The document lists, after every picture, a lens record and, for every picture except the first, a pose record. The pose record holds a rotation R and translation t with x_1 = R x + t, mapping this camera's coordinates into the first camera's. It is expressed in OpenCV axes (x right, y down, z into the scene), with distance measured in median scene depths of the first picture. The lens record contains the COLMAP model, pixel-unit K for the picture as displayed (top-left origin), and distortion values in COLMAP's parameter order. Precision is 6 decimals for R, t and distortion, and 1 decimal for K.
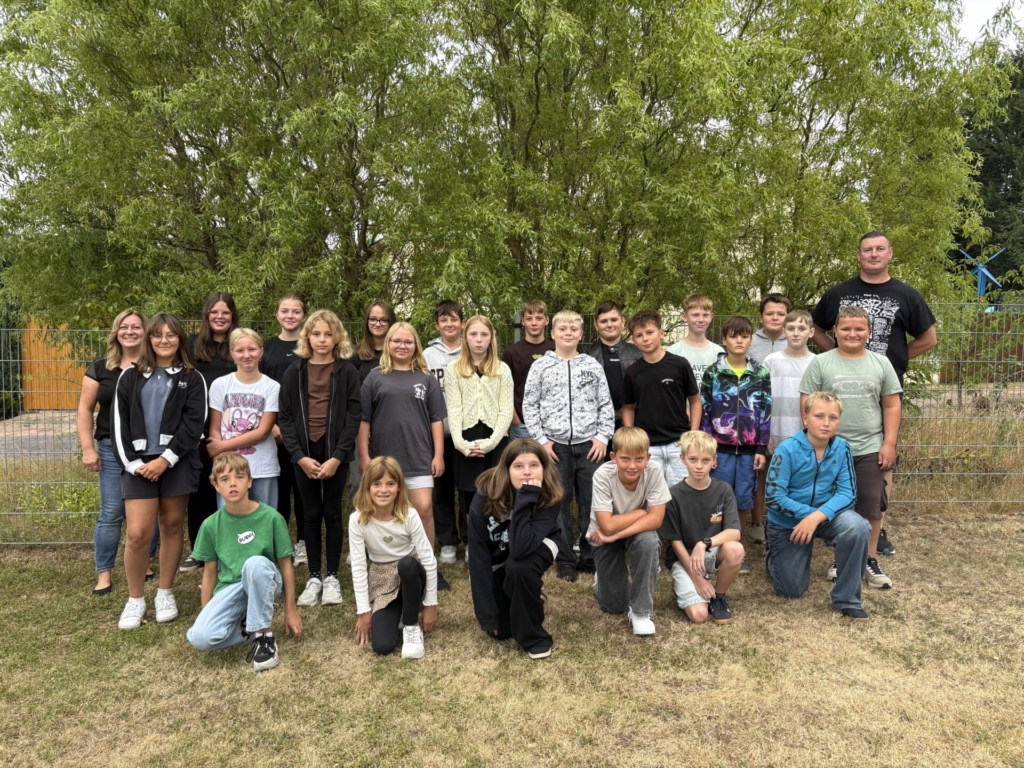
lens RADIAL K [[787.9, 0, 510.0], [0, 787.9, 383.7], [0, 0, 1]] dist [0.050716, -0.057006]
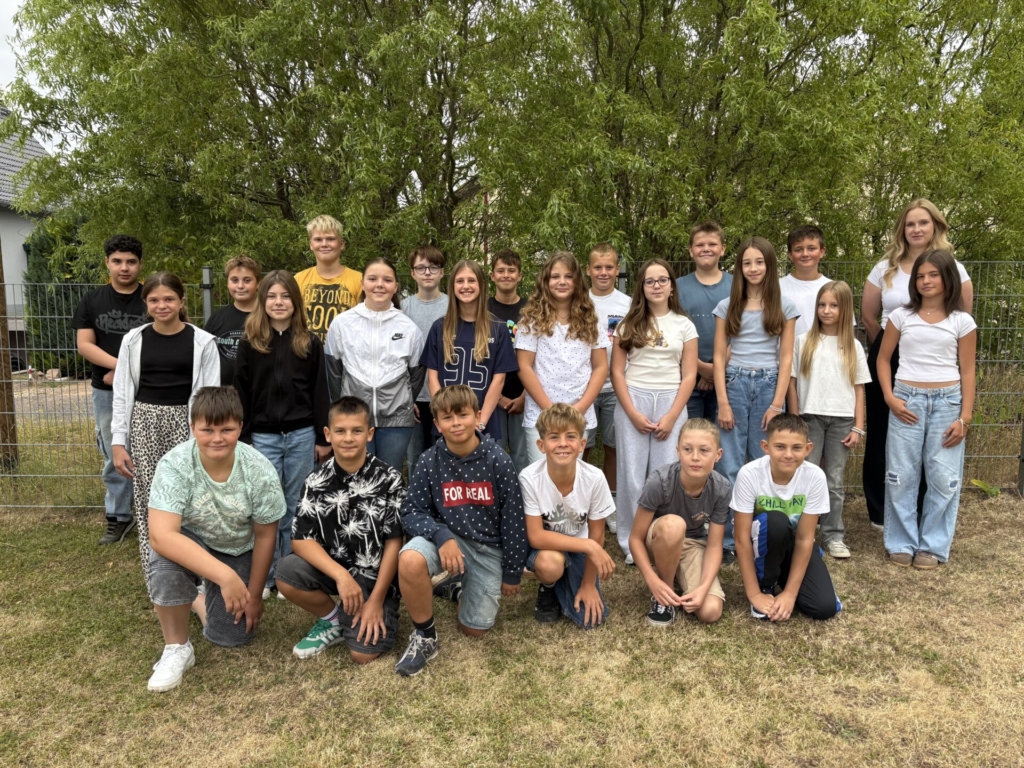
lens RADIAL K [[787.9, 0, 510.1], [0, 787.9, 385.8], [0, 0, 1]] dist [0.050716, -0.057006]
pose [[0.996972, 0.001439, -0.077744, -0.050166], [0.002754, 0.998548, 0.053801, 0.003433], [0.077708, -0.053852, 0.995521, 0.086853]]
